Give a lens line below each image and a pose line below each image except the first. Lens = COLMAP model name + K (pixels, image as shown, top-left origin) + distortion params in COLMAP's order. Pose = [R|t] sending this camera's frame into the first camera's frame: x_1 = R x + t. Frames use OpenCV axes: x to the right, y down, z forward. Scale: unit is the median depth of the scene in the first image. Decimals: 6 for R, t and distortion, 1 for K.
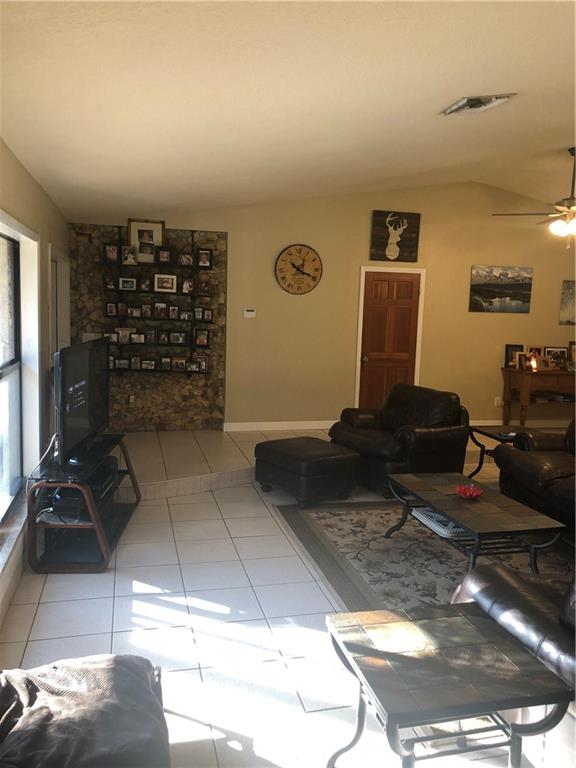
lens RADIAL K [[620.4, 0, 299.1], [0, 620.4, 378.5], [0, 0, 1]] dist [0.018907, -0.024042]
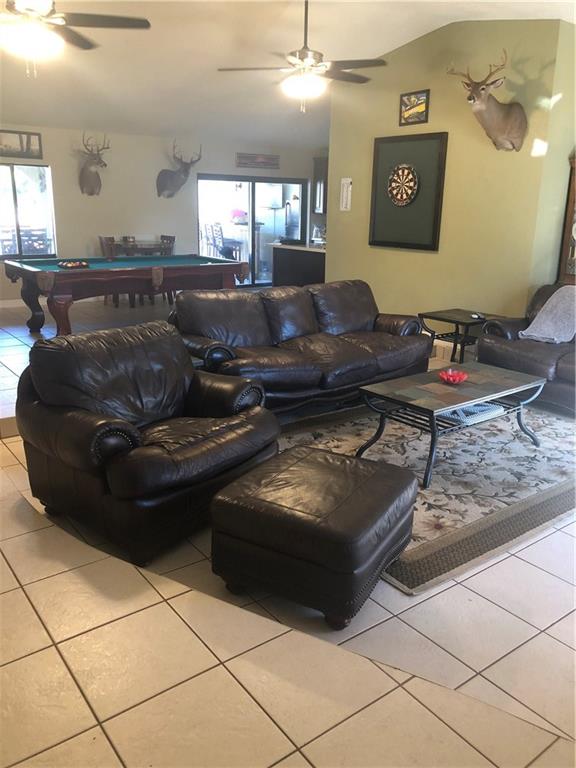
lens RADIAL K [[620.4, 0, 294.3], [0, 620.4, 378.9], [0, 0, 1]] dist [0.018907, -0.024042]
pose [[-0.374663, -0.292088, 0.879950, -0.440692], [0.073700, 0.936694, 0.342304, -0.151833], [-0.924227, 0.193101, -0.329418, 1.352062]]
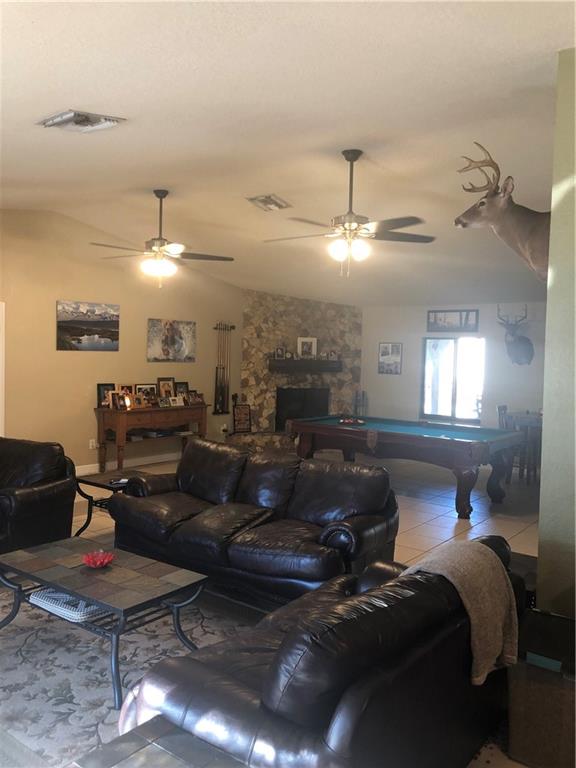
lens RADIAL K [[620.4, 0, 288.5], [0, 620.4, 376.6], [0, 0, 1]] dist [0.018907, -0.024042]
pose [[0.792377, -0.037451, 0.608881, -0.030602], [0.074142, 0.996627, -0.035184, -0.018956], [-0.605509, 0.073023, 0.792481, 0.113607]]
